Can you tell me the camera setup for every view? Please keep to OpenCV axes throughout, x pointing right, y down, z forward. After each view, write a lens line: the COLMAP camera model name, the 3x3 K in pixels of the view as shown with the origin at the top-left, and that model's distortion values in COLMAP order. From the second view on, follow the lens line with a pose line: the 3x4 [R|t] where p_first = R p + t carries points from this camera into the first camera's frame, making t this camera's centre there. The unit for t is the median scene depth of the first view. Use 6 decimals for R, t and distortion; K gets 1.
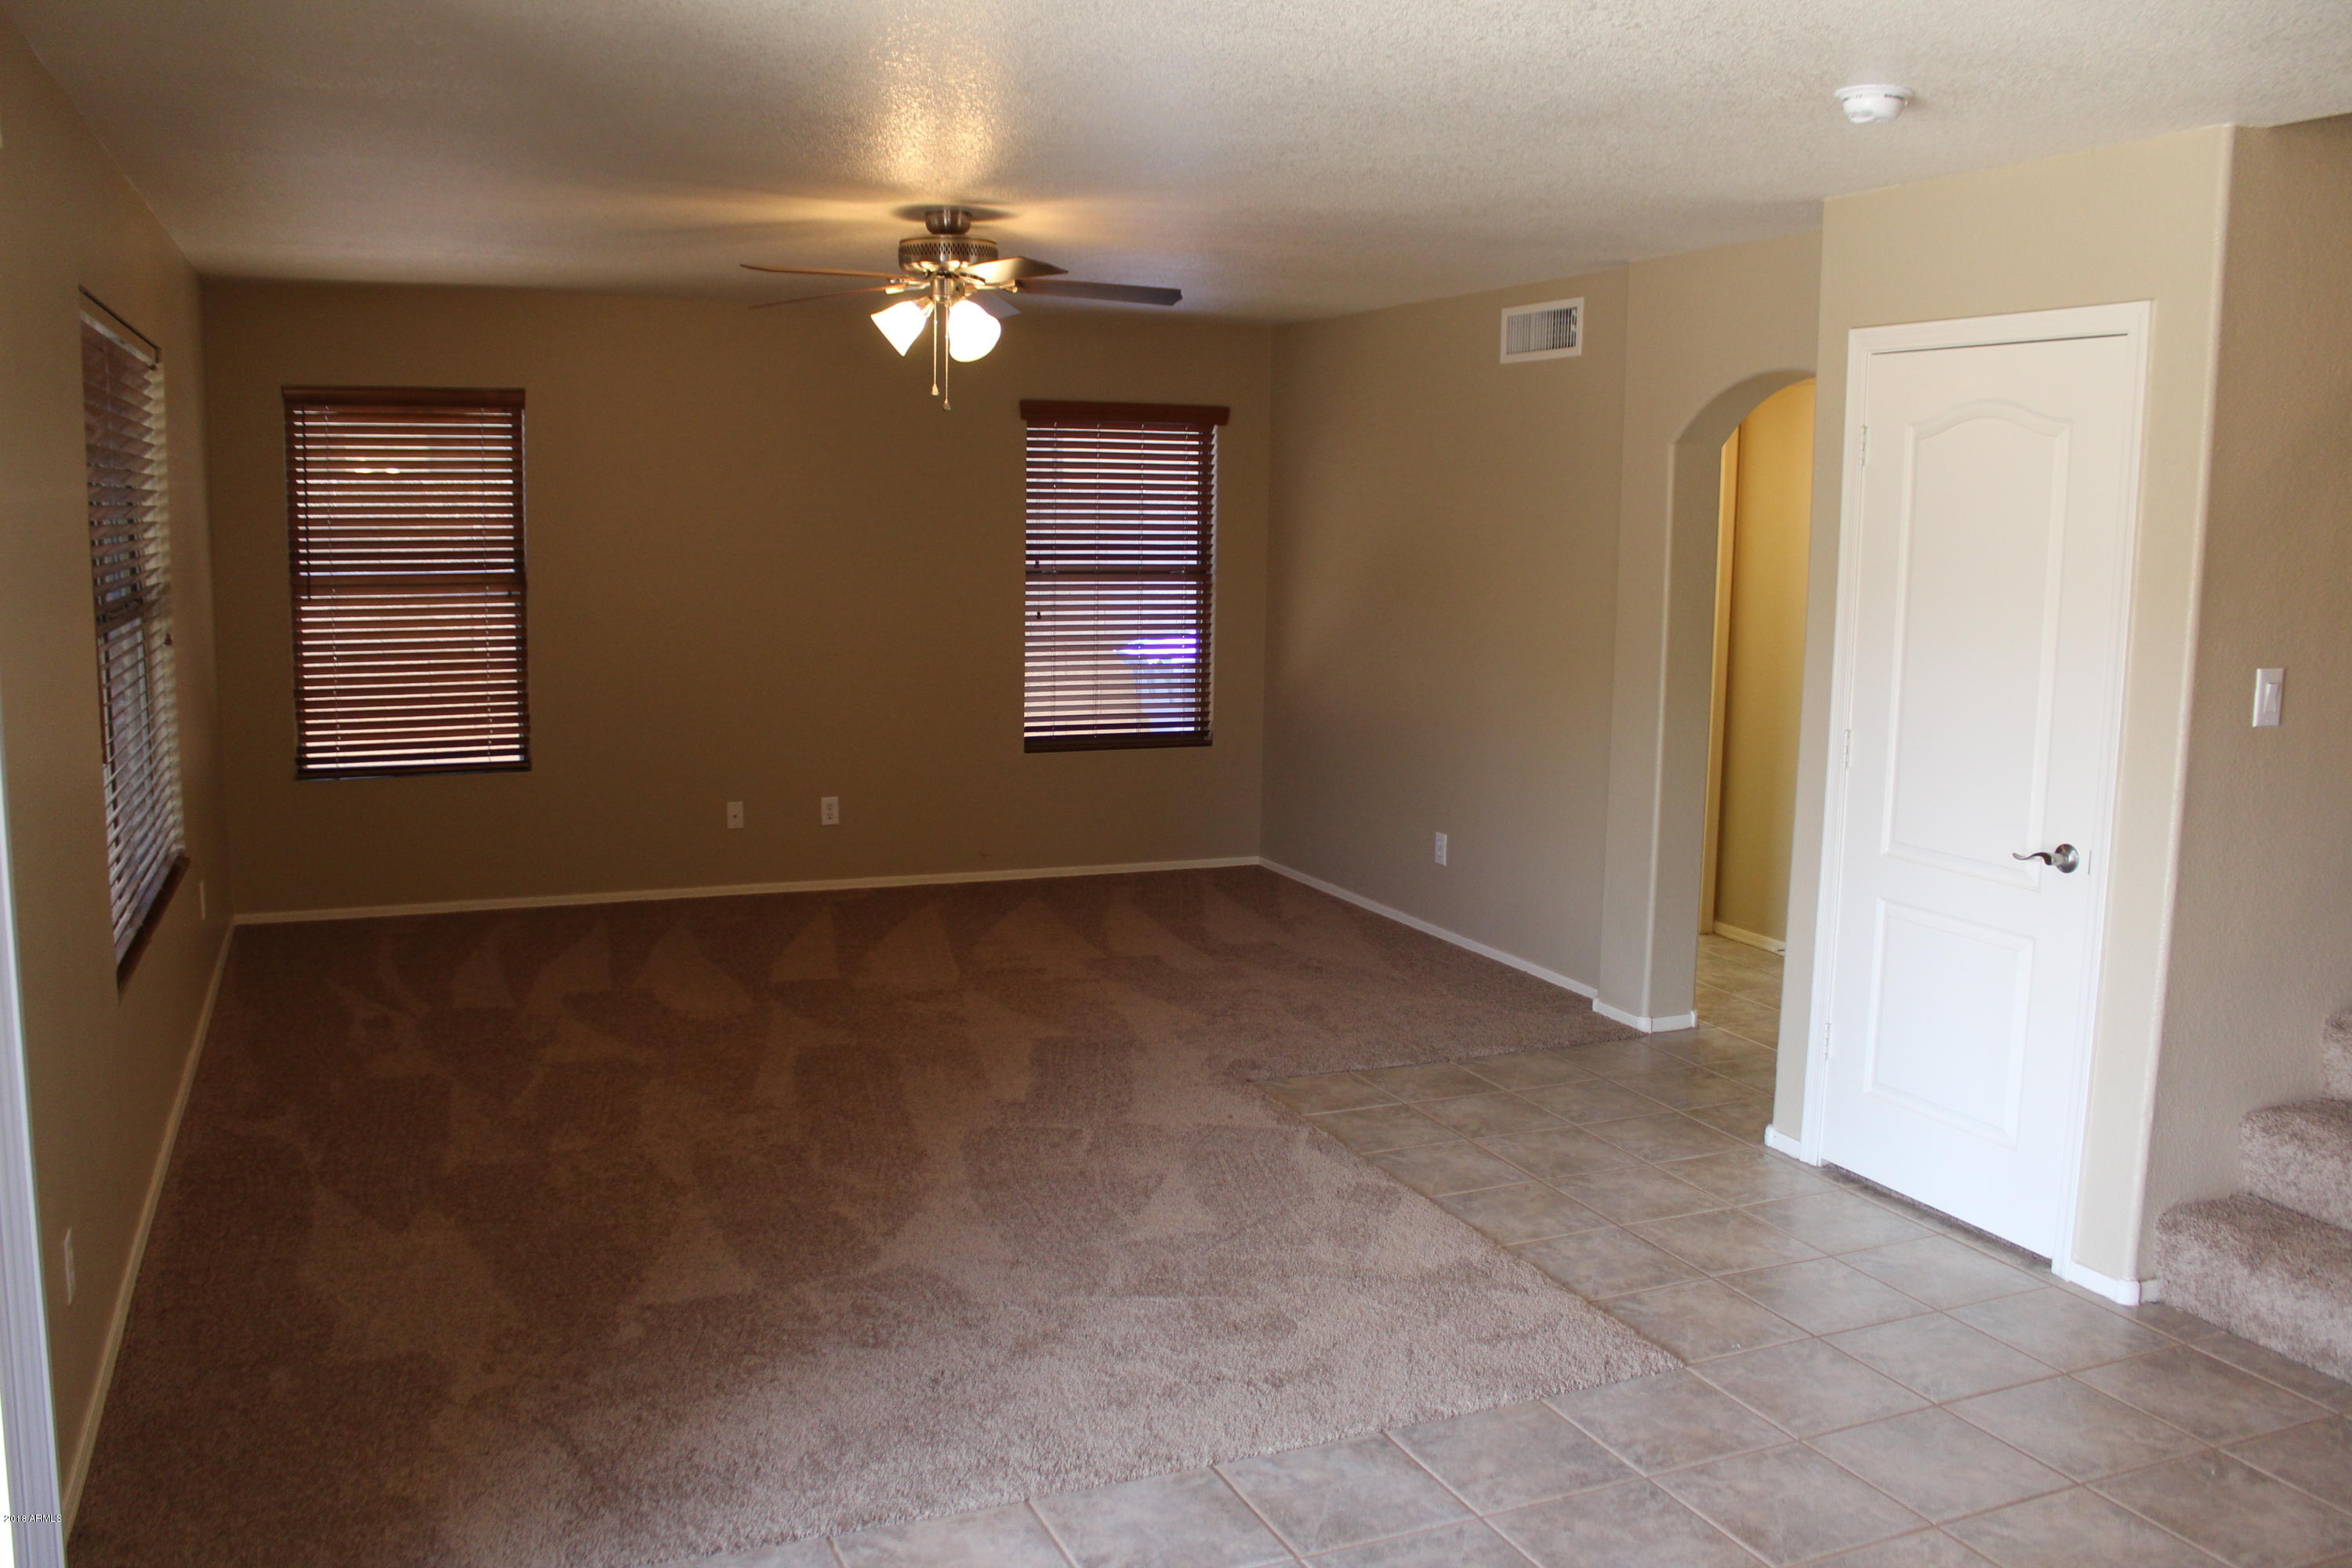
lens RADIAL K [[1951.8, 0, 1170.7], [0, 1951.8, 782.6], [0, 0, 1]] dist [-0.163759, 0.149476]
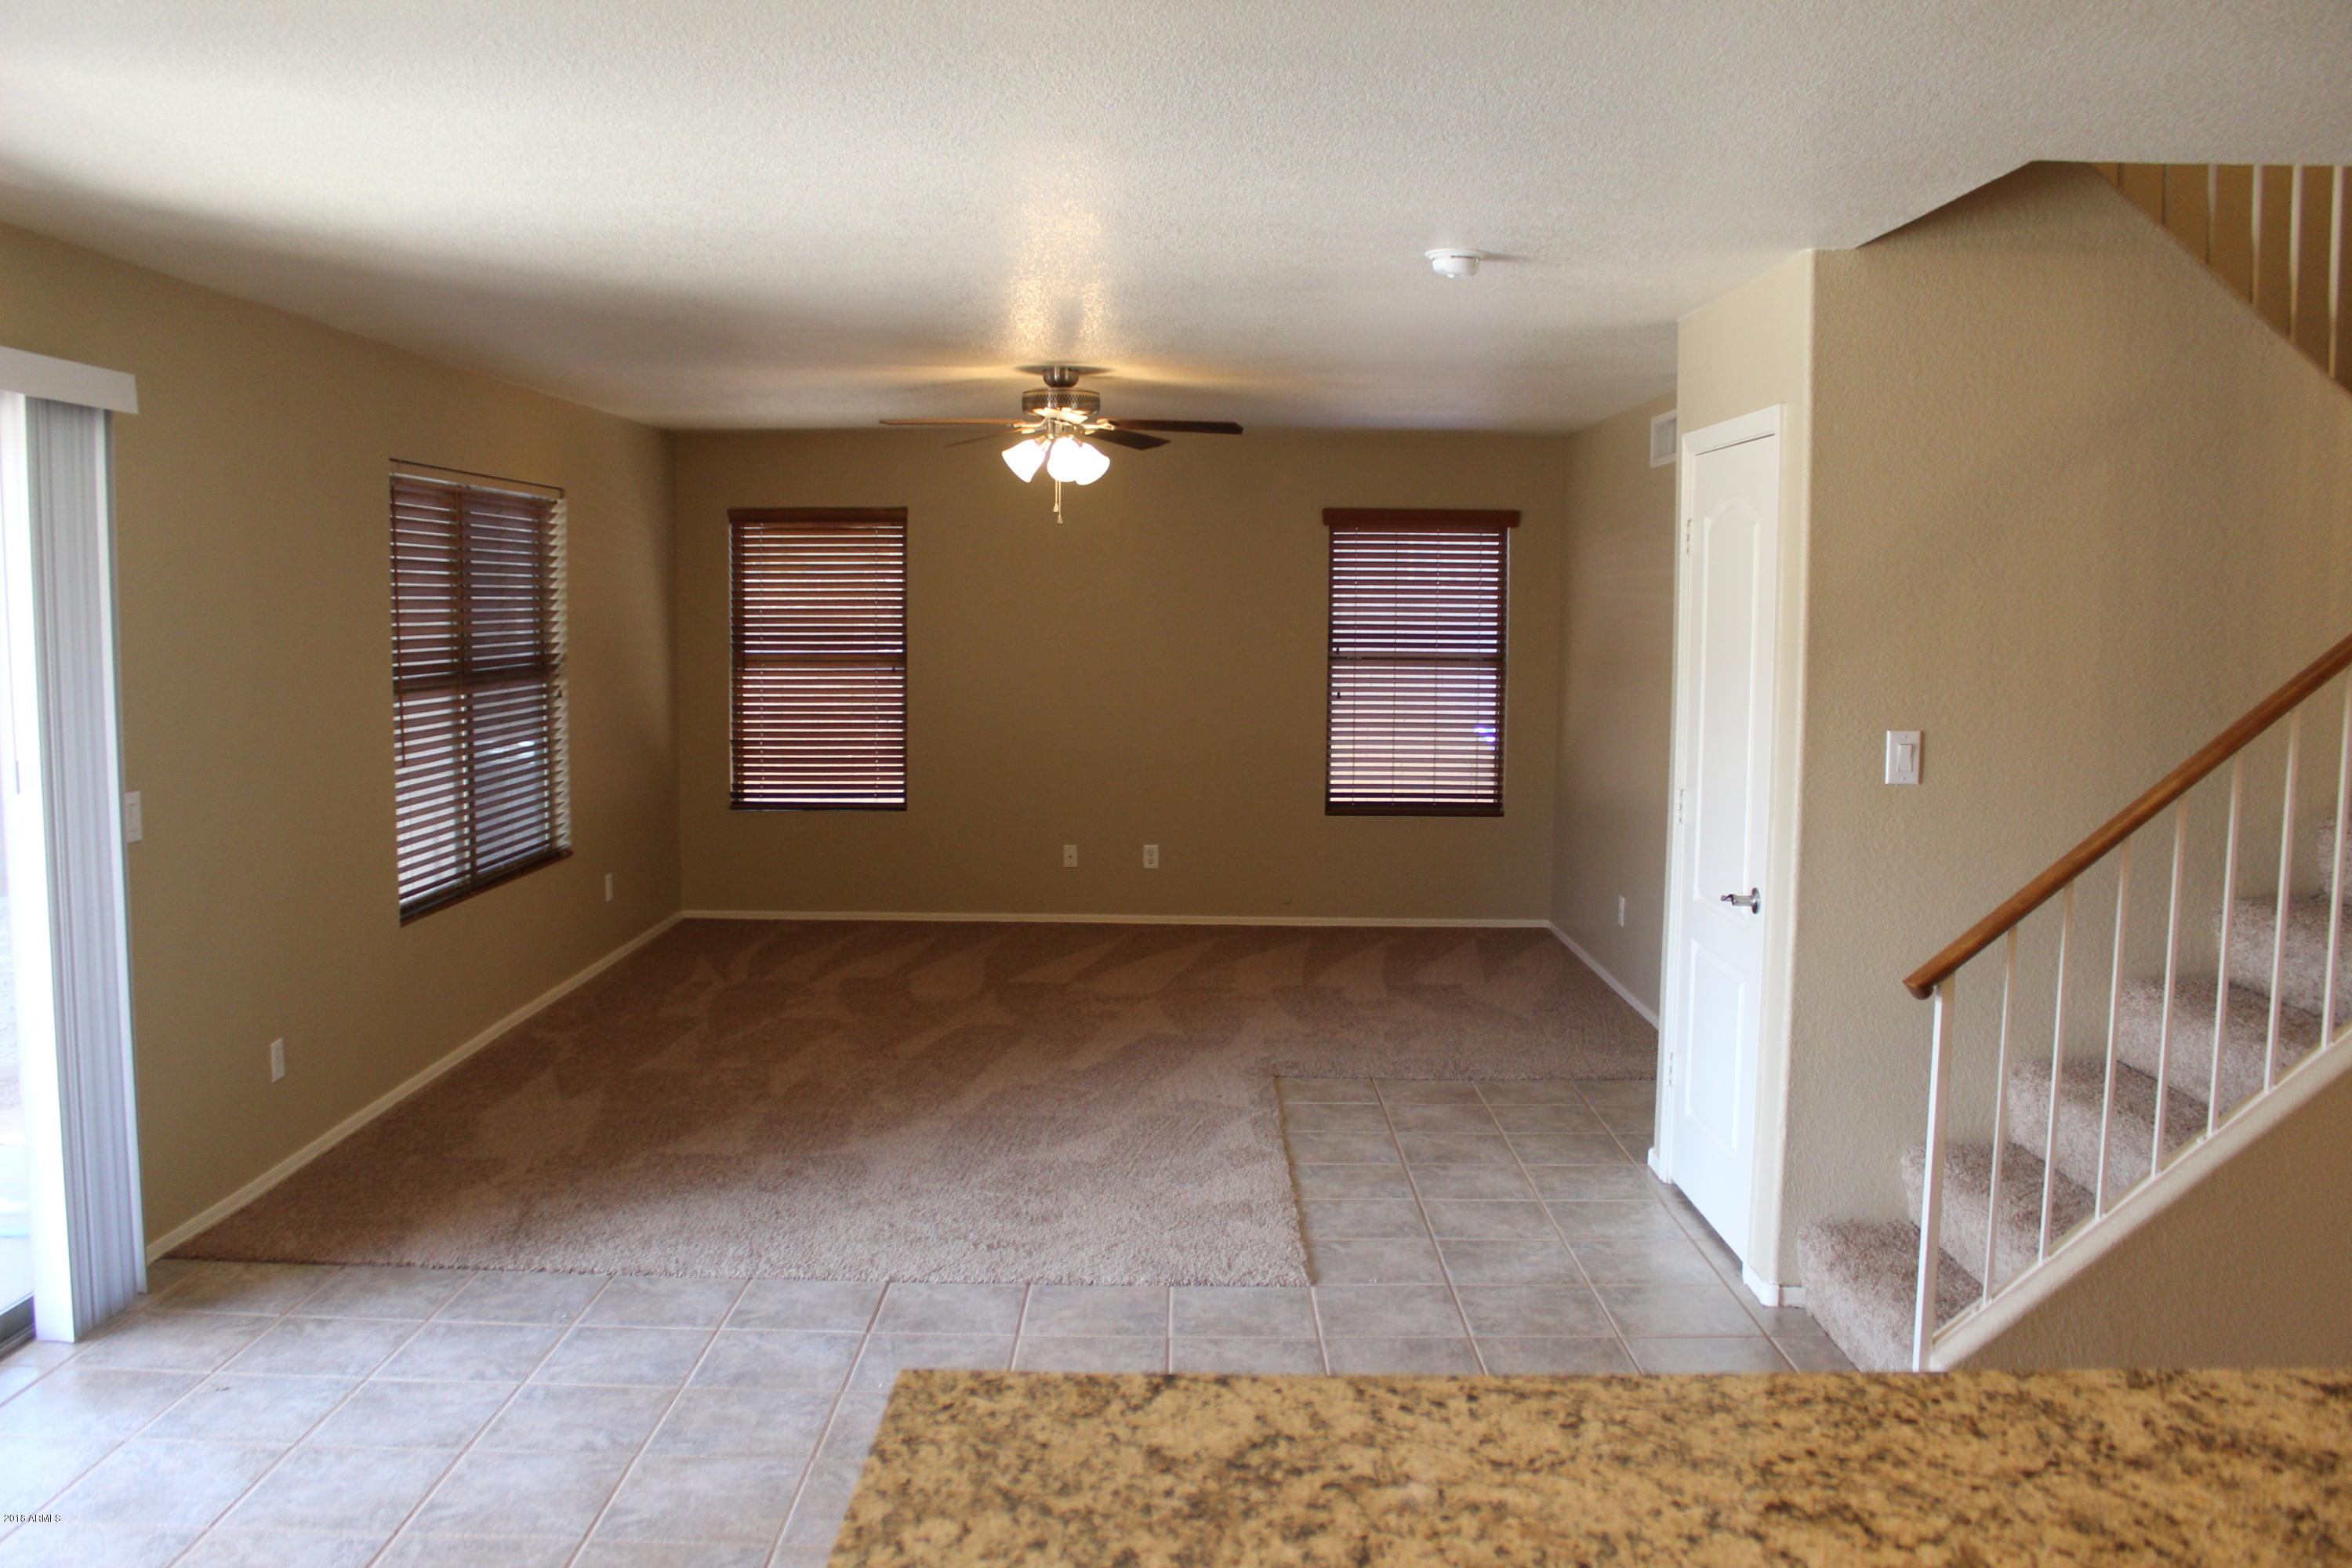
lens RADIAL K [[1951.8, 0, 1170.7], [0, 1951.8, 782.6], [0, 0, 1]] dist [-0.163759, 0.149476]
pose [[0.917861, 0.030192, -0.395753, 0.470821], [-0.050199, 0.997926, -0.040294, 0.026090], [0.393715, 0.056850, 0.917473, -0.138188]]
